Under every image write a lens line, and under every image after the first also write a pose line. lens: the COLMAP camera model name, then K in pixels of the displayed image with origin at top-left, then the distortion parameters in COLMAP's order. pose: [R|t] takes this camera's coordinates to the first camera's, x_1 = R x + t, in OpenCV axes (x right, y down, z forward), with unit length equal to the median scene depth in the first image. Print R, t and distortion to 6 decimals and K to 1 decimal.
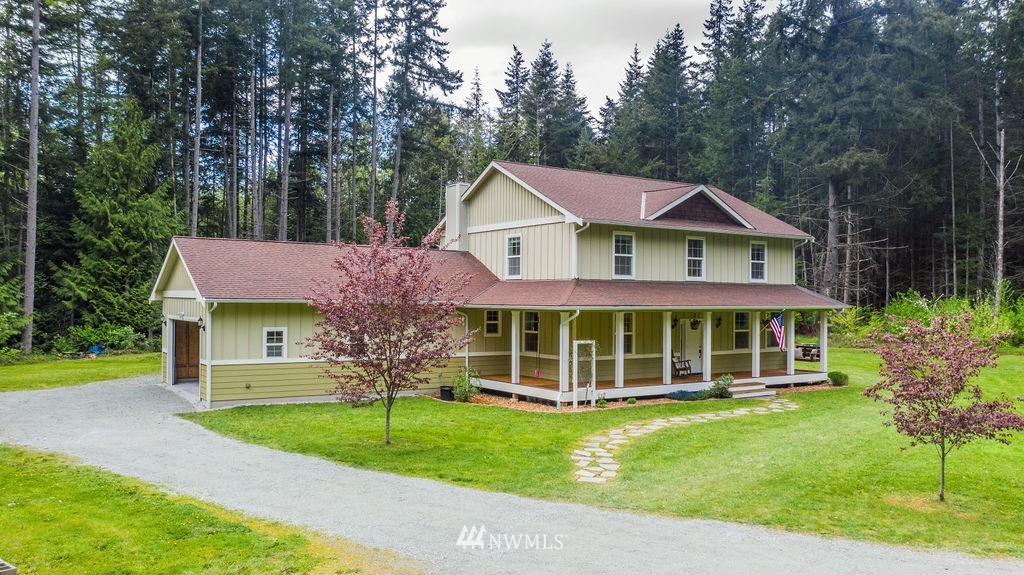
lens RADIAL K [[764.7, 0, 515.4], [0, 764.7, 285.6], [0, 0, 1]] dist [0.044085, 0.000417]
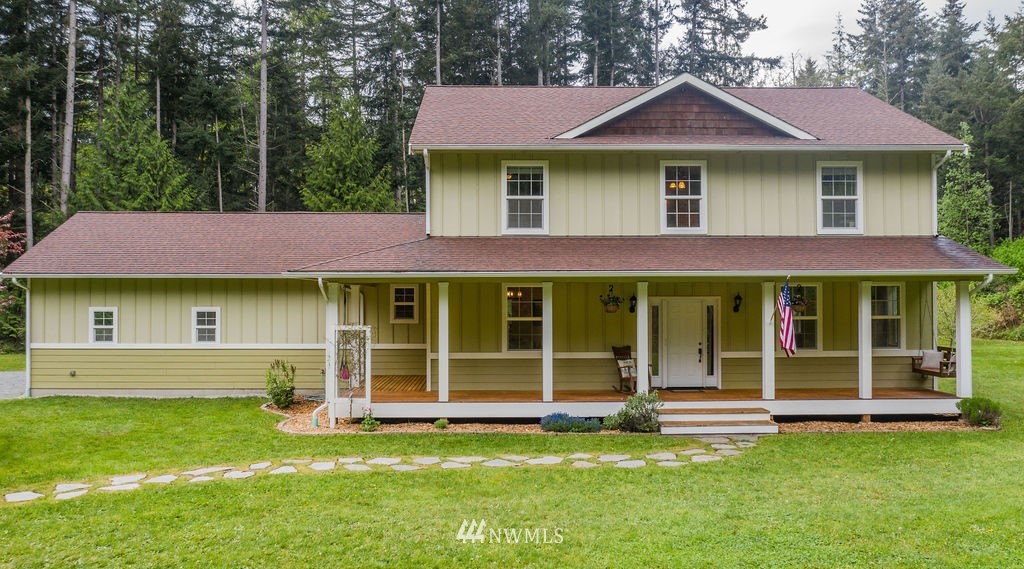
lens RADIAL K [[764.7, 0, 510.6], [0, 764.7, 277.5], [0, 0, 1]] dist [0.044085, 0.000417]
pose [[0.859518, -0.016868, -0.510827, 0.431294], [0.018697, 0.999824, -0.001556, 0.027115], [0.510763, -0.008213, 0.859682, 0.411741]]
